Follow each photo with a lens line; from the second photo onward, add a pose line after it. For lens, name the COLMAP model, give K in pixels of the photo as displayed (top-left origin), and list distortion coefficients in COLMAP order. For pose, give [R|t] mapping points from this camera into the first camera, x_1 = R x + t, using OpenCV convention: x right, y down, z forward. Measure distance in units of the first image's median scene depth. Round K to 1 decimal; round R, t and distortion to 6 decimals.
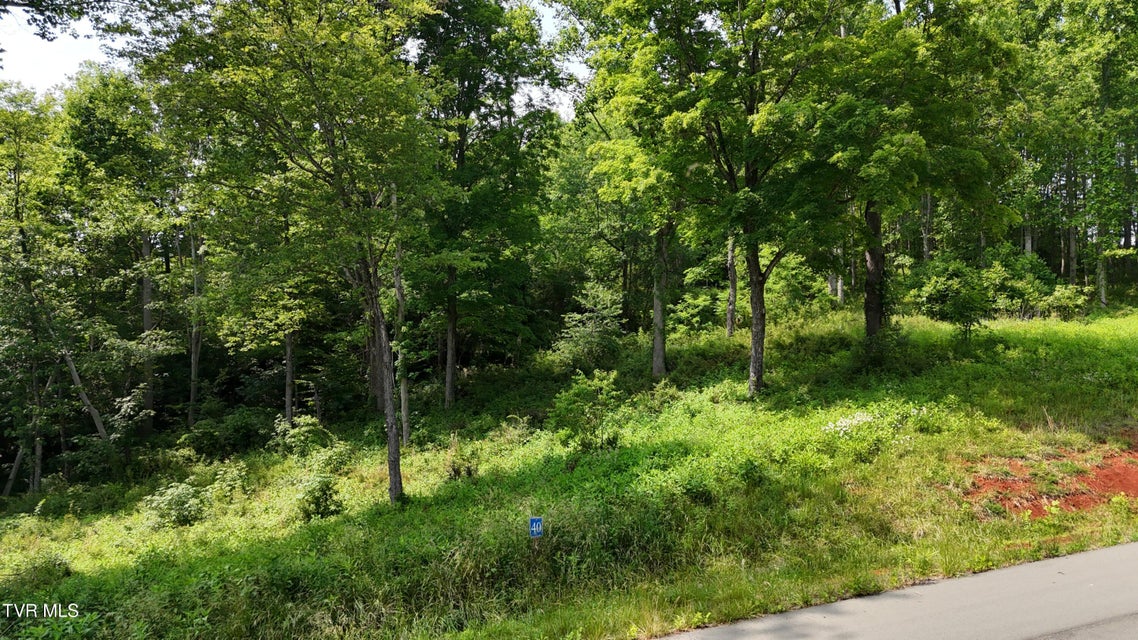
lens RADIAL K [[828.5, 0, 562.9], [0, 828.5, 315.7], [0, 0, 1]] dist [0.059202, -0.051382]
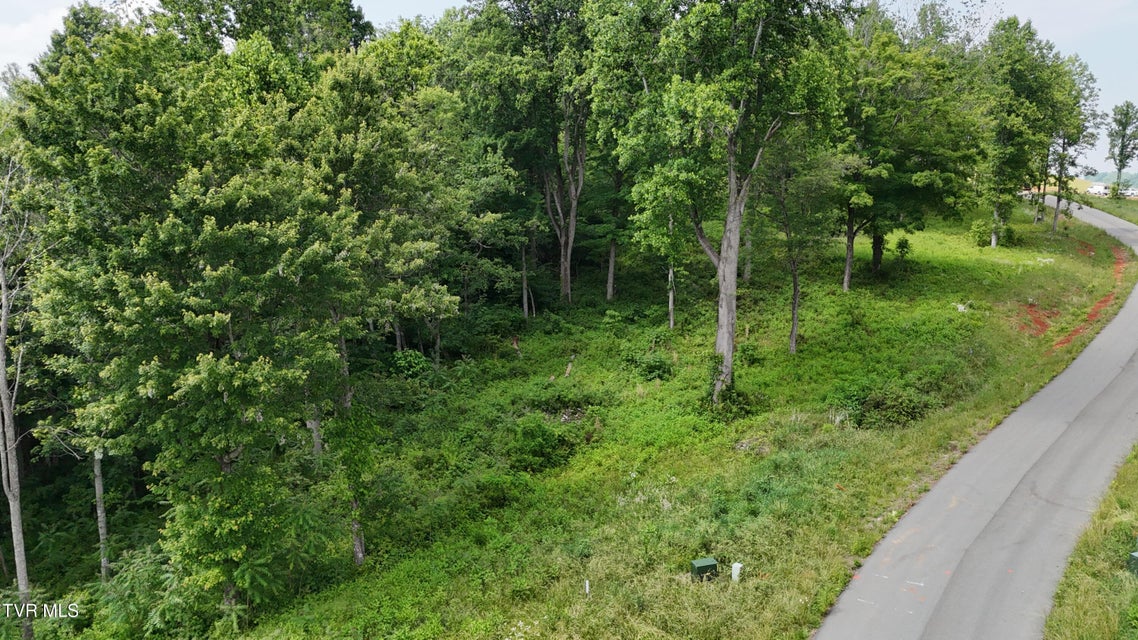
lens RADIAL K [[828.5, 0, 568.8], [0, 828.5, 322.4], [0, 0, 1]] dist [0.059202, -0.051382]
pose [[0.847106, -0.065582, 0.527361, -1.503727], [-0.037250, 0.982587, 0.182029, -0.188186], [-0.530117, -0.173842, 0.829913, -0.402703]]
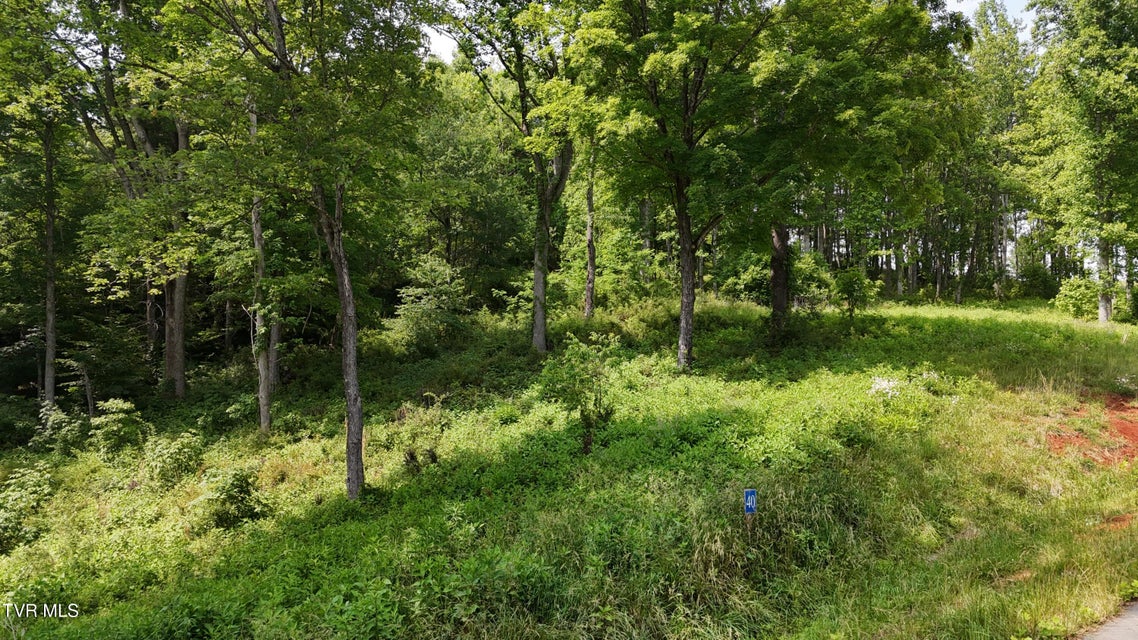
lens RADIAL K [[828.5, 0, 562.7], [0, 828.5, 323.5], [0, 0, 1]] dist [0.059202, -0.051382]
pose [[0.931455, 0.022776, 0.363142, -0.247994], [-0.026335, 0.999641, 0.004853, 0.042751], [-0.362902, -0.014084, 0.931721, 0.163767]]
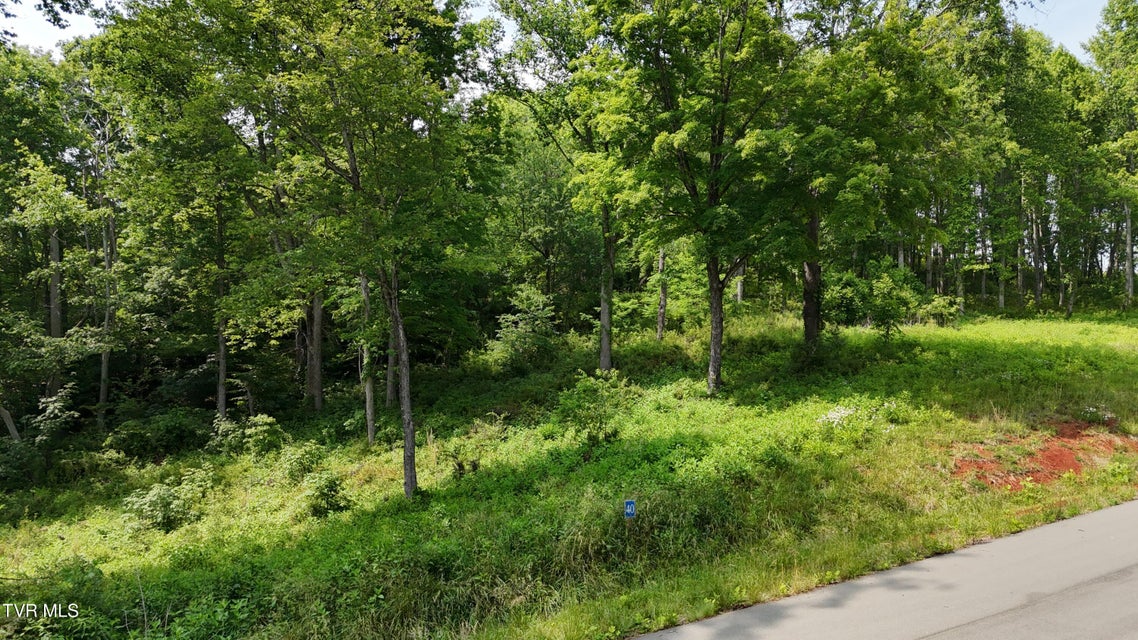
lens RADIAL K [[828.5, 0, 561.0], [0, 828.5, 317.7], [0, 0, 1]] dist [0.059202, -0.051382]
pose [[0.983994, 0.012583, 0.177758, -0.164373], [-0.013180, 0.999911, 0.002177, -0.002513], [-0.177715, -0.004485, 0.984072, -0.042012]]
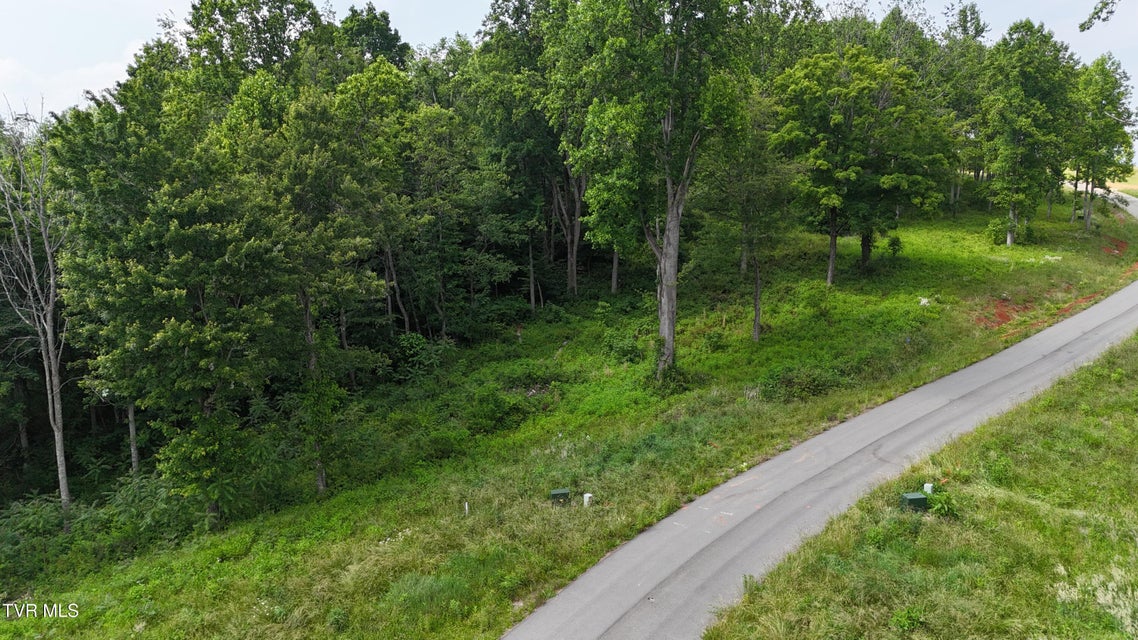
lens RADIAL K [[828.5, 0, 571.3], [0, 828.5, 321.5], [0, 0, 1]] dist [0.059202, -0.051382]
pose [[0.902244, -0.055681, 0.427615, -1.388042], [-0.026886, 0.982436, 0.184655, -0.211456], [-0.430386, -0.178101, 0.884900, -0.723531]]
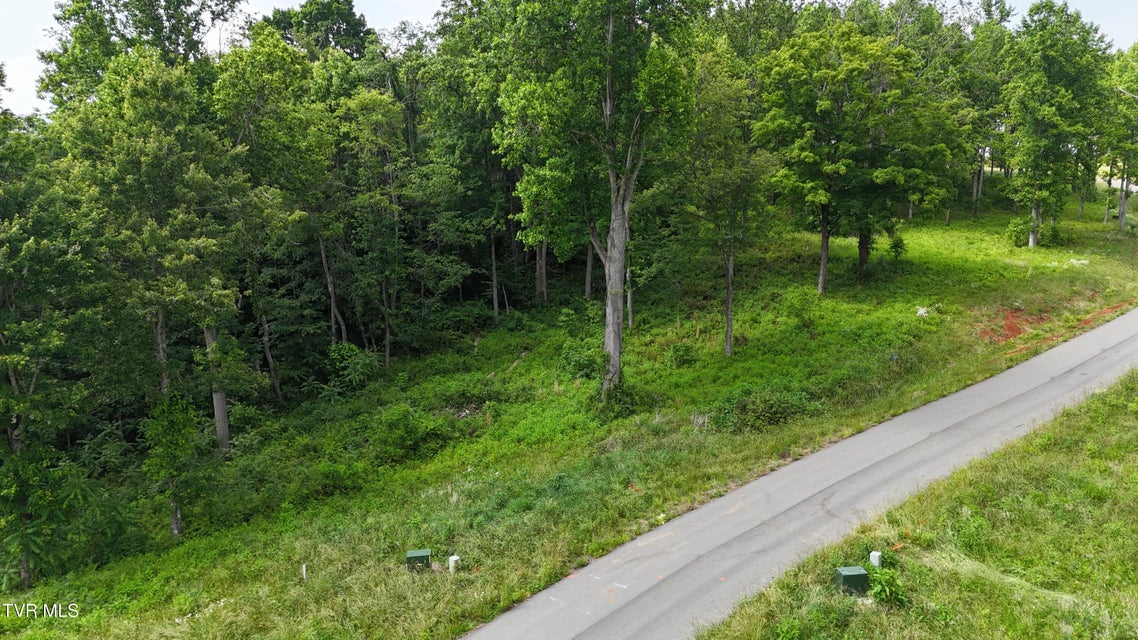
lens RADIAL K [[828.5, 0, 572.2], [0, 828.5, 322.3], [0, 0, 1]] dist [0.059202, -0.051382]
pose [[0.918514, -0.050483, 0.392152, -1.140704], [-0.026121, 0.981901, 0.187585, -0.201452], [-0.394524, -0.182544, 0.900571, -0.612362]]
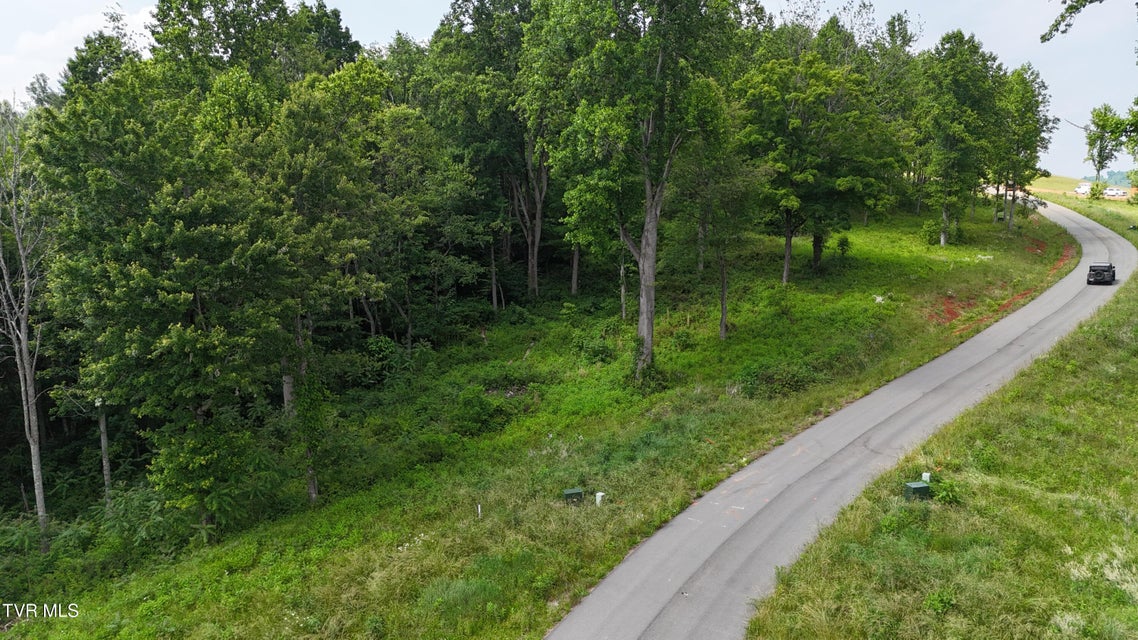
lens RADIAL K [[828.5, 0, 570.4], [0, 828.5, 321.0], [0, 0, 1]] dist [0.059202, -0.051382]
pose [[0.858797, -0.064995, 0.508177, -1.488894], [-0.031796, 0.983246, 0.179490, -0.207381], [-0.511329, -0.170304, 0.842341, -0.675522]]
